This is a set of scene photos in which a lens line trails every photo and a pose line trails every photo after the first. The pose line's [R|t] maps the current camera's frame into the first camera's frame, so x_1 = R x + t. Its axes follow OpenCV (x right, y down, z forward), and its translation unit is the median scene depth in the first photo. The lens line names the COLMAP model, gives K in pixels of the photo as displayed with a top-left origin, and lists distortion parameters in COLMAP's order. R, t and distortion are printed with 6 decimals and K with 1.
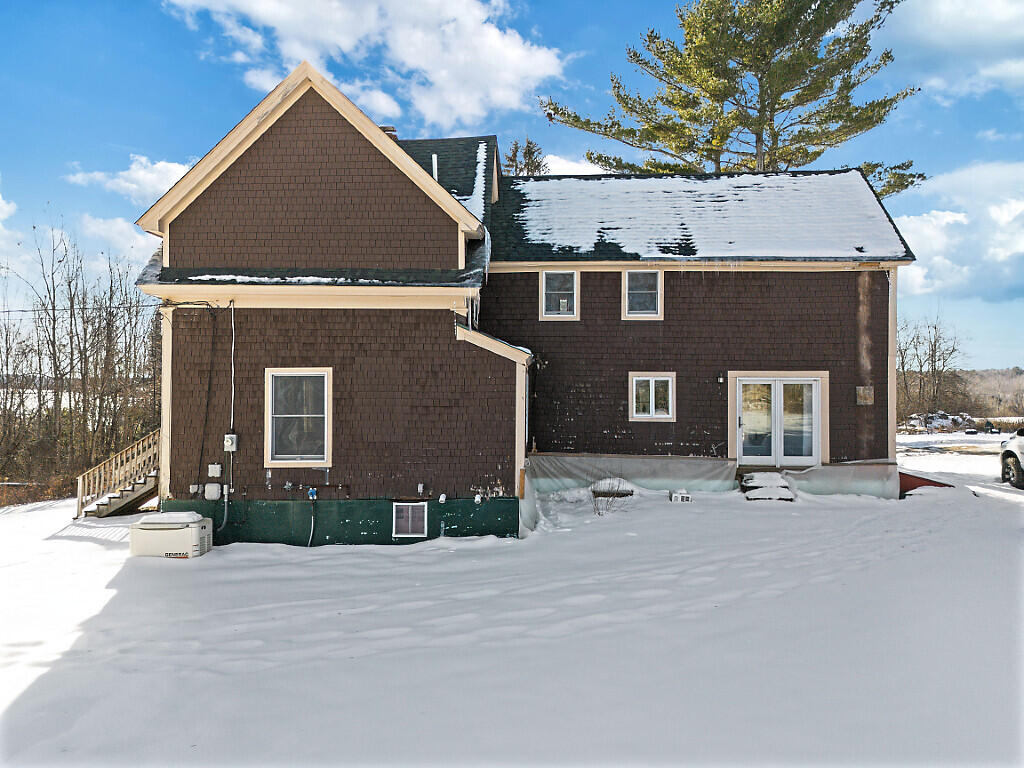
lens RADIAL K [[720.7, 0, 505.4], [0, 720.7, 385.6], [0, 0, 1]] dist [0.056472, -0.028225]
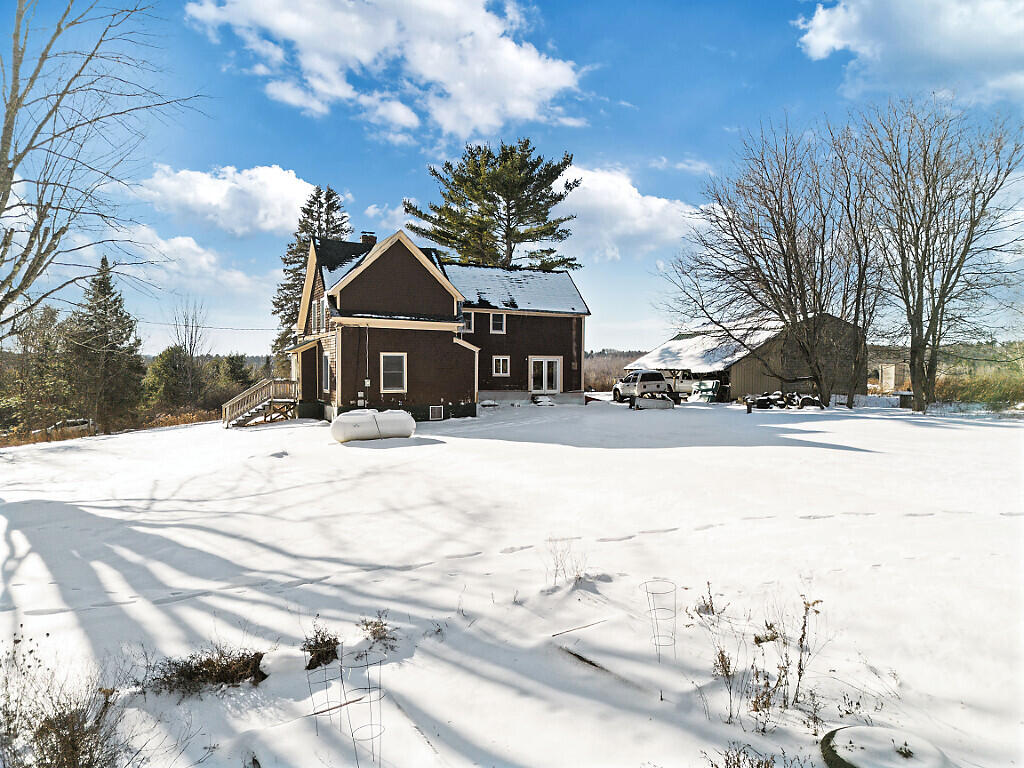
lens RADIAL K [[720.7, 0, 513.7], [0, 720.7, 382.1], [0, 0, 1]] dist [0.056472, -0.028225]
pose [[0.873938, -0.004696, 0.486014, -0.939096], [-0.006640, 0.999745, 0.021599, 0.017096], [-0.485991, -0.022103, 0.873684, -1.128634]]
